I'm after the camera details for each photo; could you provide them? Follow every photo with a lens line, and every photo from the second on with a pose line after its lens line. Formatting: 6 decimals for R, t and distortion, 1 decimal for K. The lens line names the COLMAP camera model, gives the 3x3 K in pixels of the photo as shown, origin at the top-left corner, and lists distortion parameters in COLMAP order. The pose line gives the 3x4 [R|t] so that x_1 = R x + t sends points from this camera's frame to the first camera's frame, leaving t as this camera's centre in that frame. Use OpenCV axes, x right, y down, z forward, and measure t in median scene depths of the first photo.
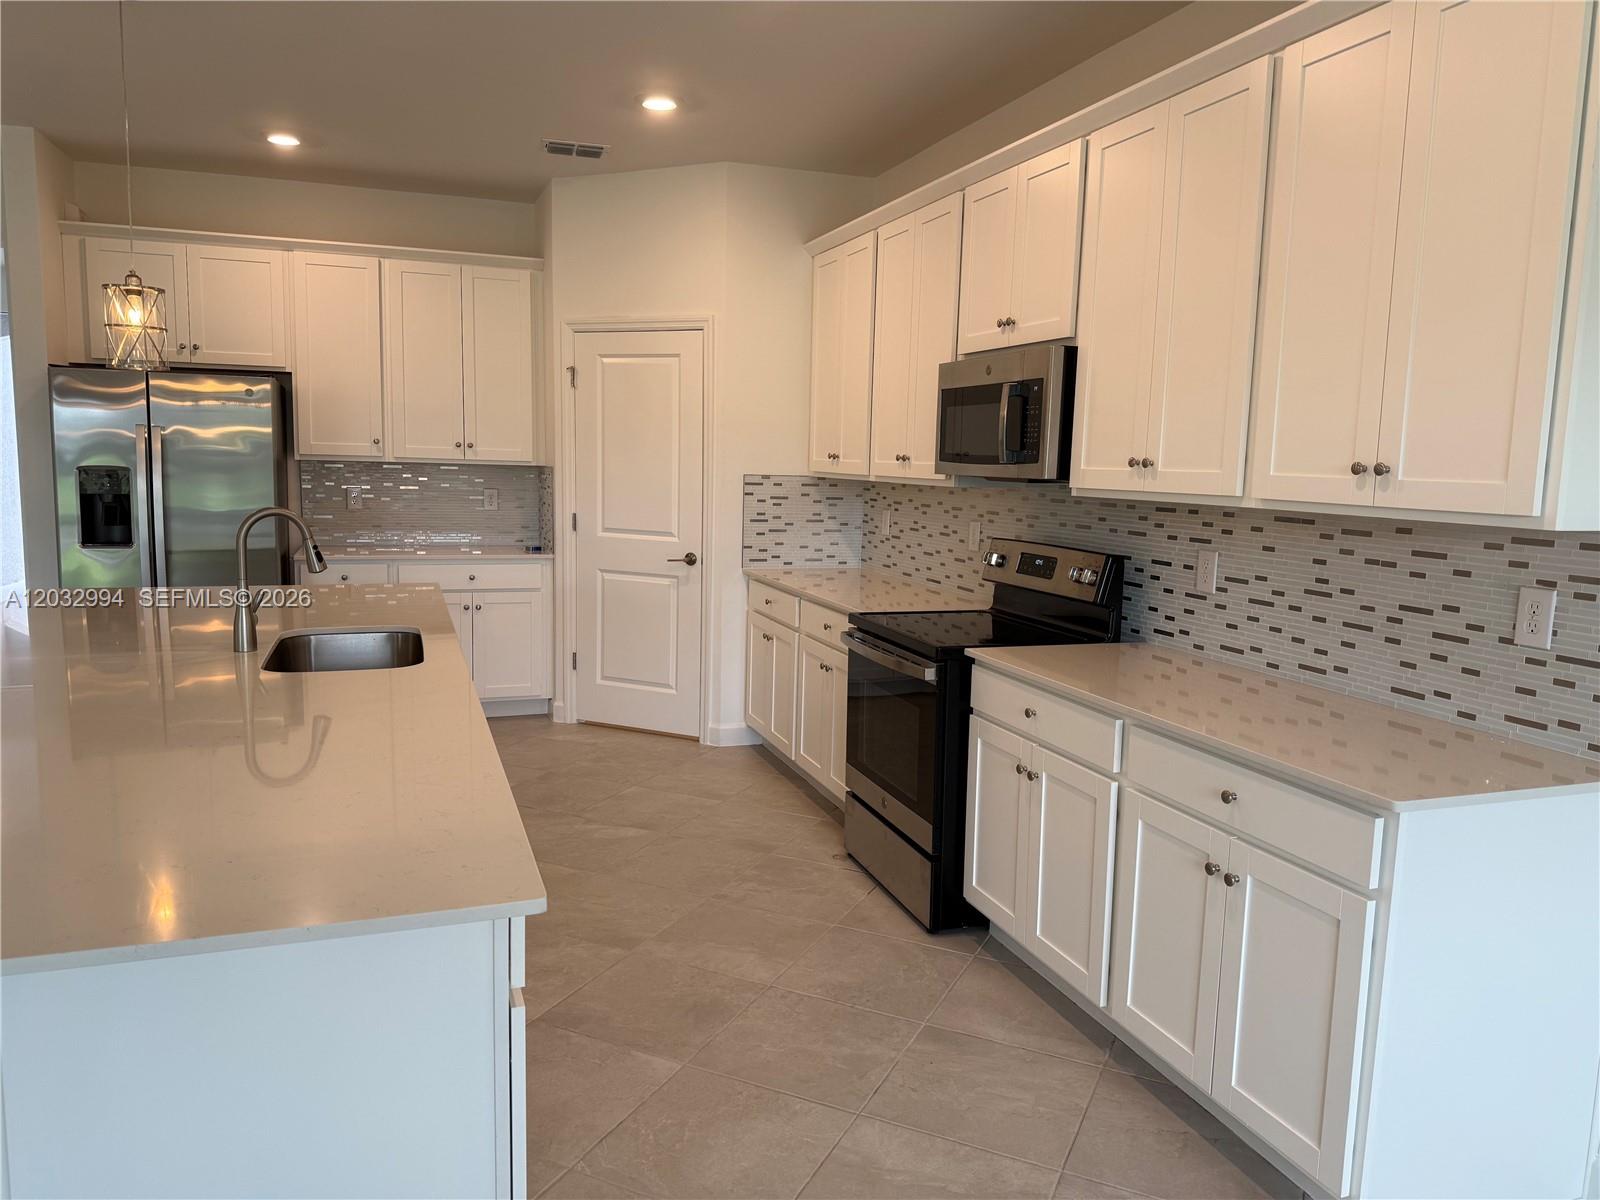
lens RADIAL K [[1124.2, 0, 803.0], [0, 1124.2, 606.3], [0, 0, 1]] dist [0.143272, -0.230805]
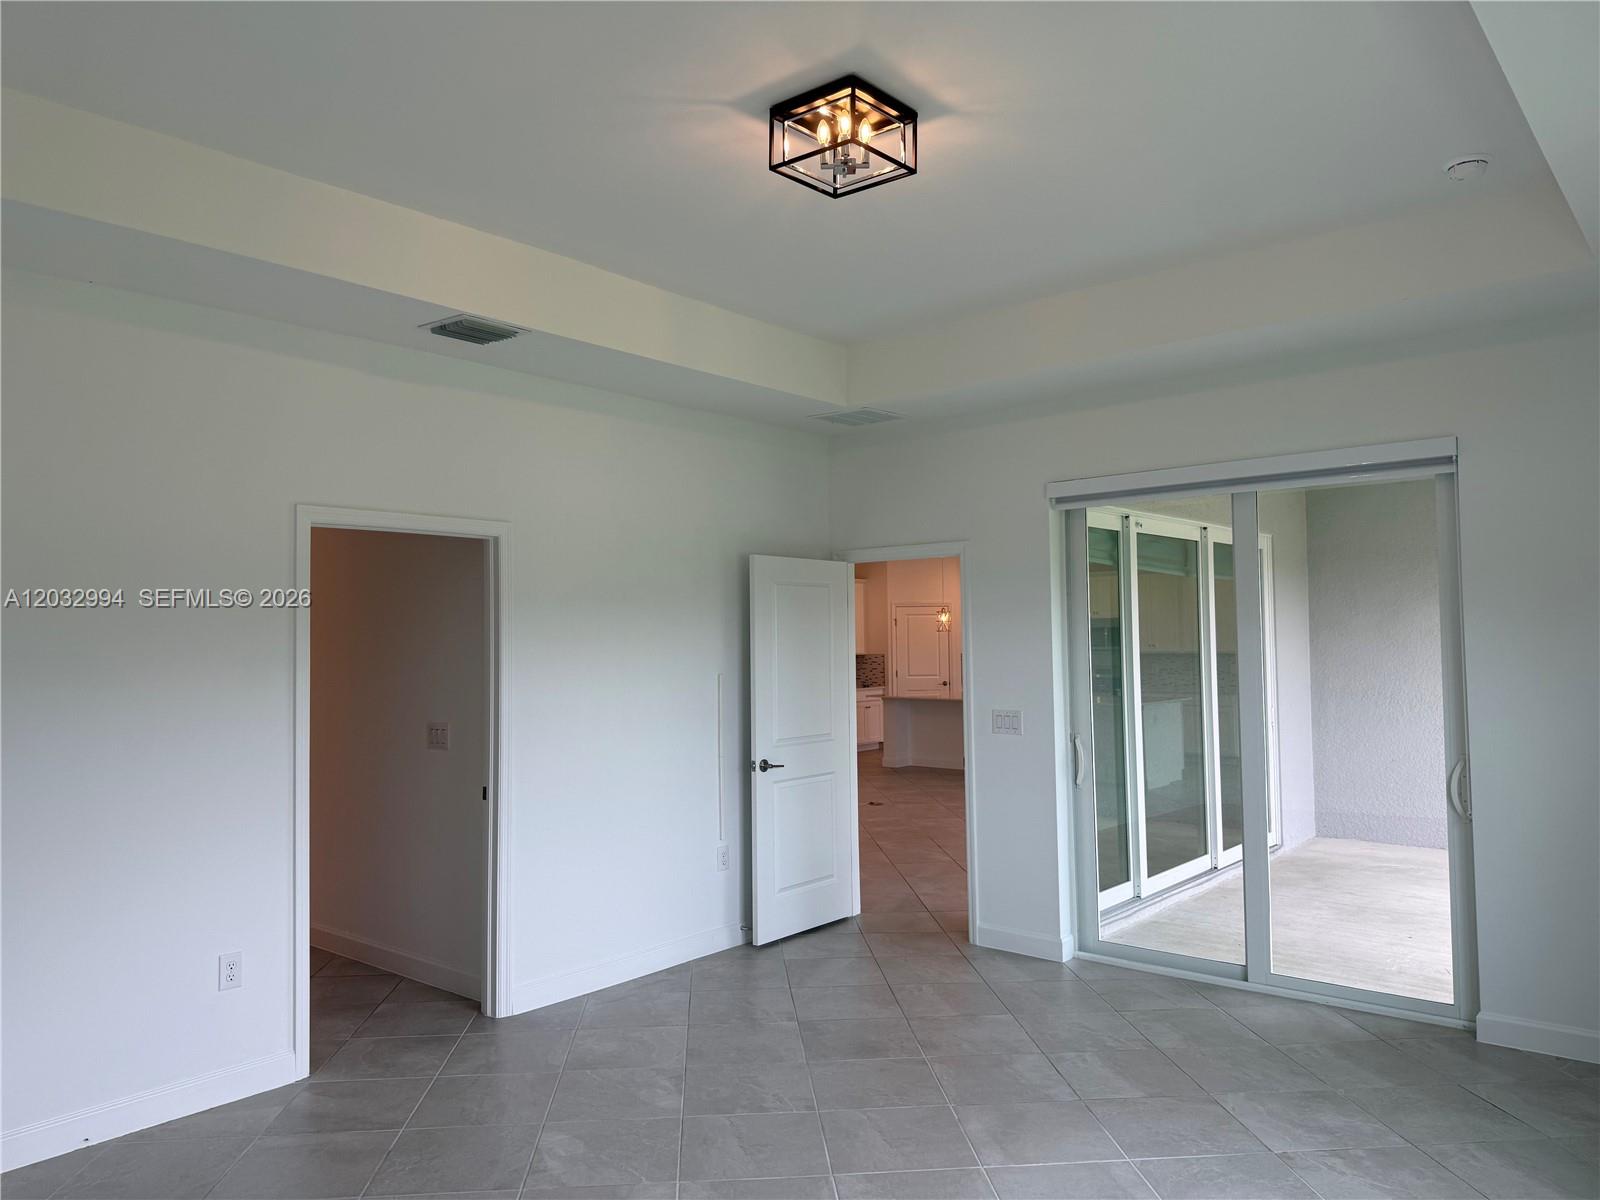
lens RADIAL K [[1124.2, 0, 803.0], [0, 1124.2, 606.3], [0, 0, 1]] dist [0.143272, -0.230805]
pose [[0.867031, -0.014739, 0.498035, -2.910451], [0.098654, 0.984851, -0.142600, 0.218631], [-0.488389, 0.172772, 0.855351, -2.076452]]
